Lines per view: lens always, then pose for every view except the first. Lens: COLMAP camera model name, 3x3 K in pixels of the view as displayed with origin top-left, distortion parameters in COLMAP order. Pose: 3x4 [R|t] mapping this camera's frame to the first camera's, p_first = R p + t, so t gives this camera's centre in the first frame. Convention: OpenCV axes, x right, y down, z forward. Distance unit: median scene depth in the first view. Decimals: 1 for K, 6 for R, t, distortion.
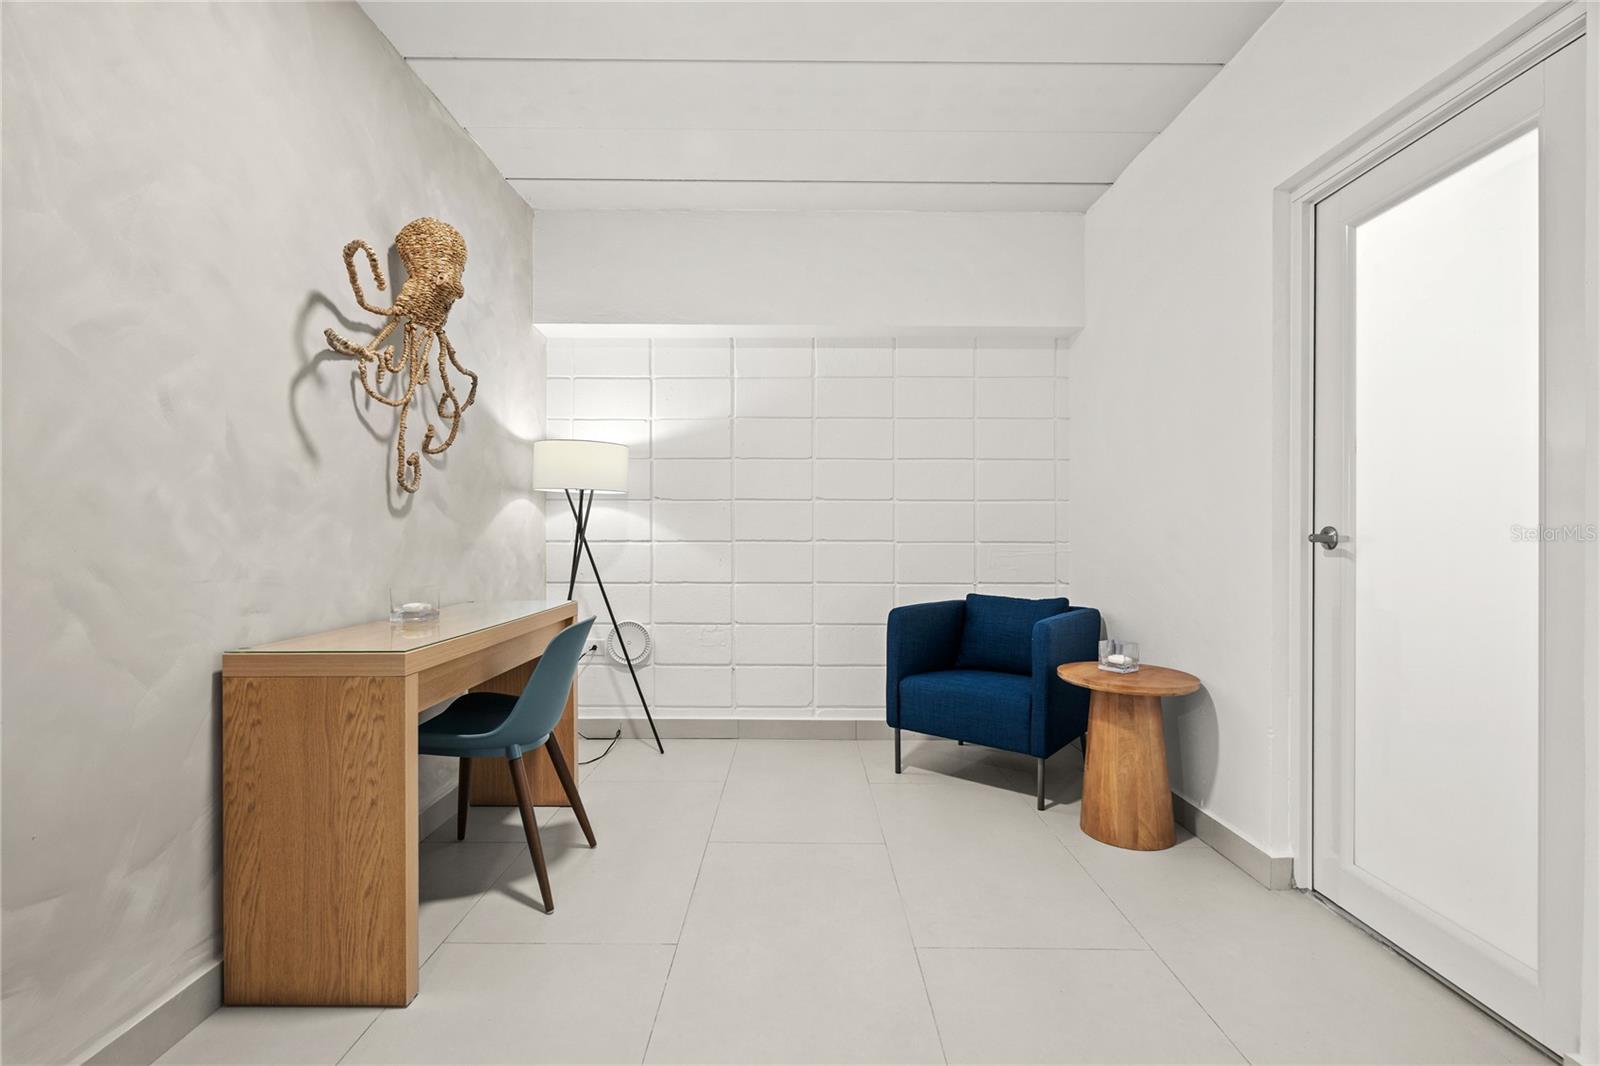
lens RADIAL K [[715.5, 0, 796.8], [0, 715.5, 533.7], [0, 0, 1]] dist [-0.004672, 0.002316]
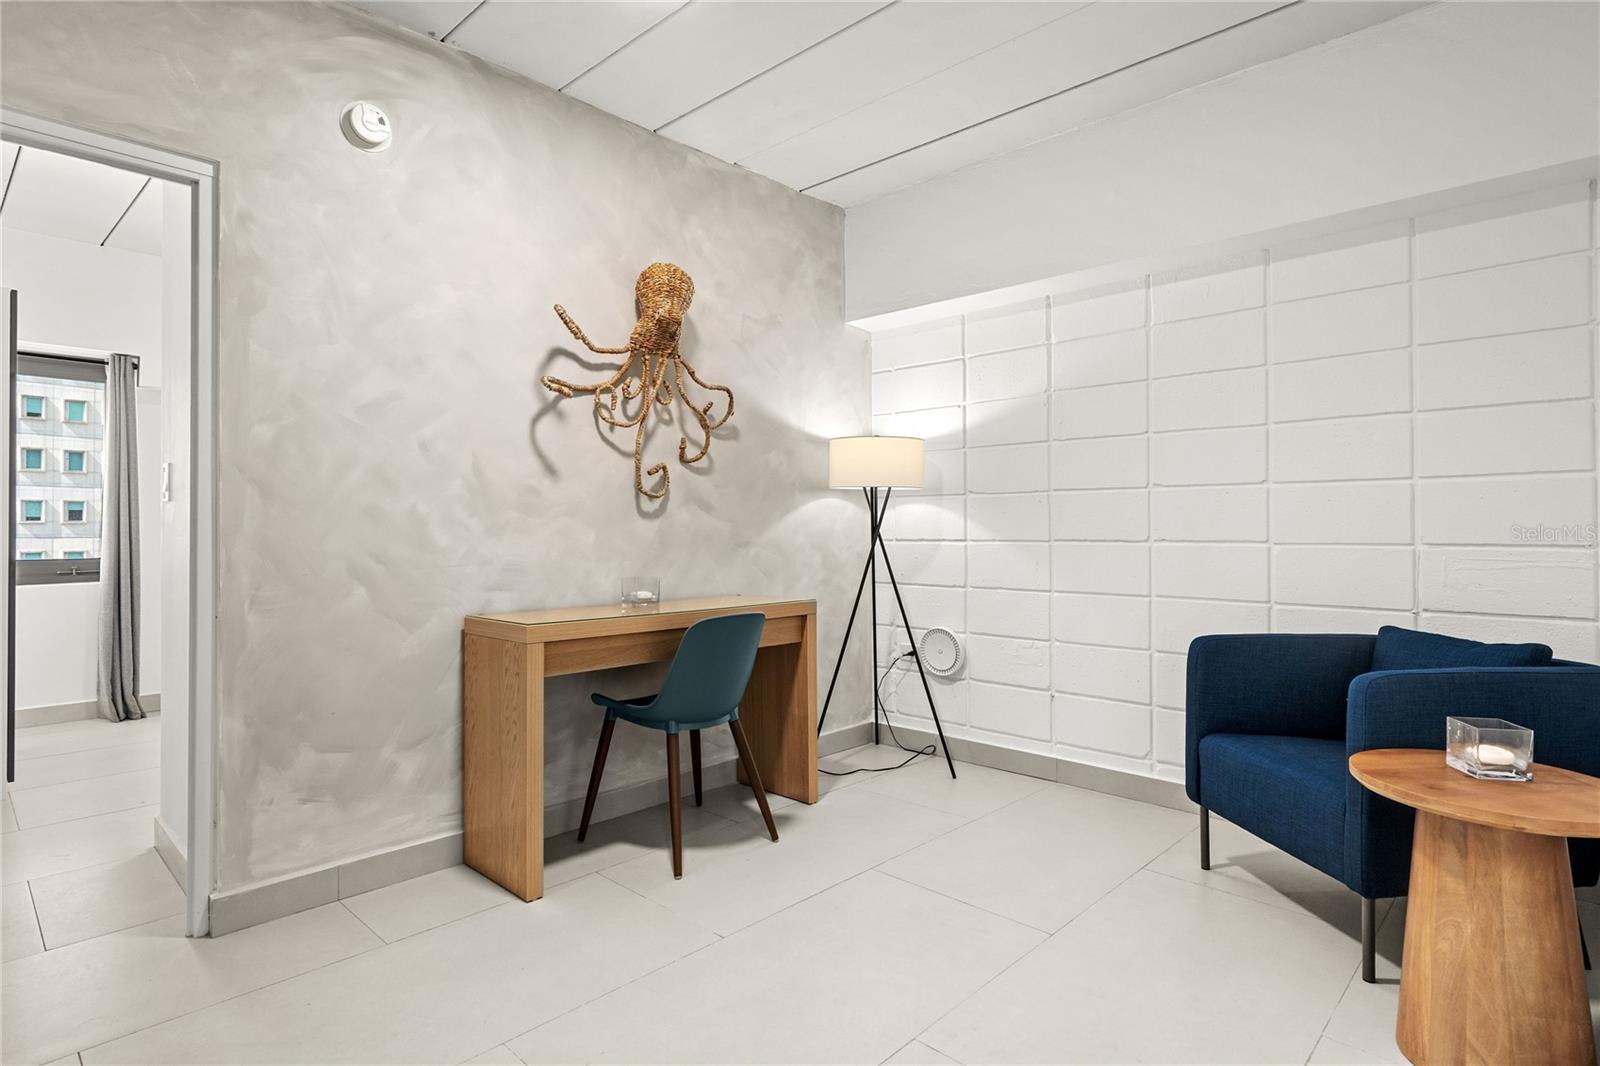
lens RADIAL K [[821.4, 0, 804.5], [0, 821.4, 528.8], [0, 0, 1]] dist [-0.003738, -0.002042]
pose [[0.728033, -0.003041, -0.685535, 0.383198], [0.001913, 0.999995, -0.002405, -0.001926], [0.685539, 0.000439, 0.728035, 0.123393]]
